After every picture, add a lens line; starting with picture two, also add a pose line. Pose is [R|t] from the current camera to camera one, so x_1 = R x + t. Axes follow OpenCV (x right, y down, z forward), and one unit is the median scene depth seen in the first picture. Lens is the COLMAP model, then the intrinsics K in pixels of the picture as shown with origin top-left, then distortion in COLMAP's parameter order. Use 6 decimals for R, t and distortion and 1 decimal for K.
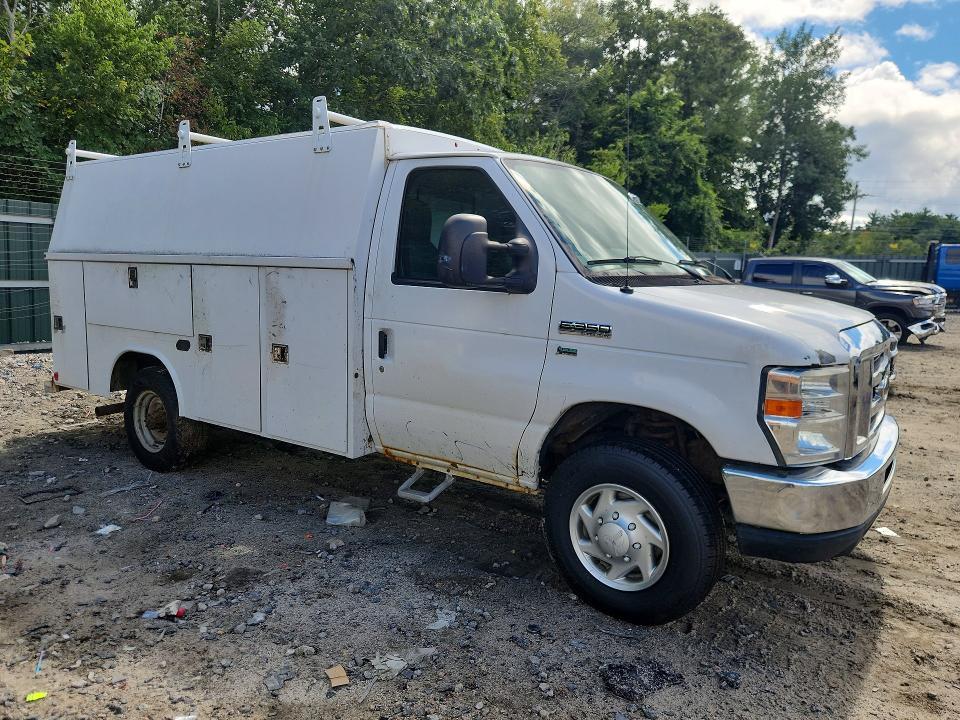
lens RADIAL K [[637.9, 0, 484.6], [0, 637.9, 353.6], [0, 0, 1]] dist [0.026653, -0.002763]
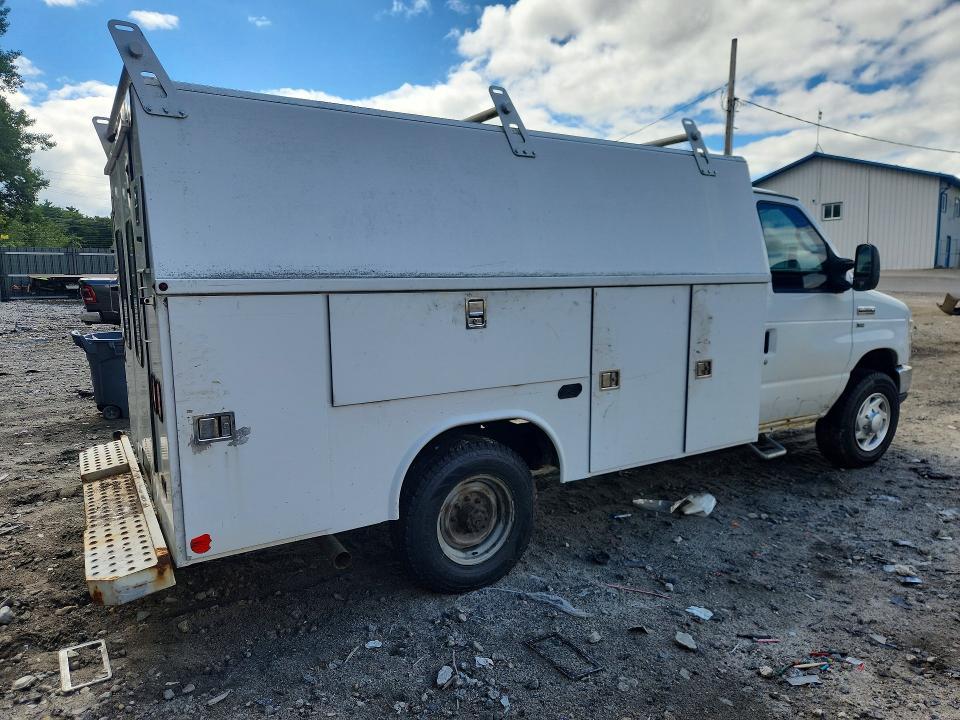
lens RADIAL K [[637.9, 0, 481.0], [0, 637.9, 363.3], [0, 0, 1]] dist [0.026653, -0.002763]
pose [[0.420560, -0.153519, 0.894182, -1.464297], [0.132368, 0.985416, 0.106926, -0.175395], [-0.897557, 0.073392, 0.434748, 0.918838]]
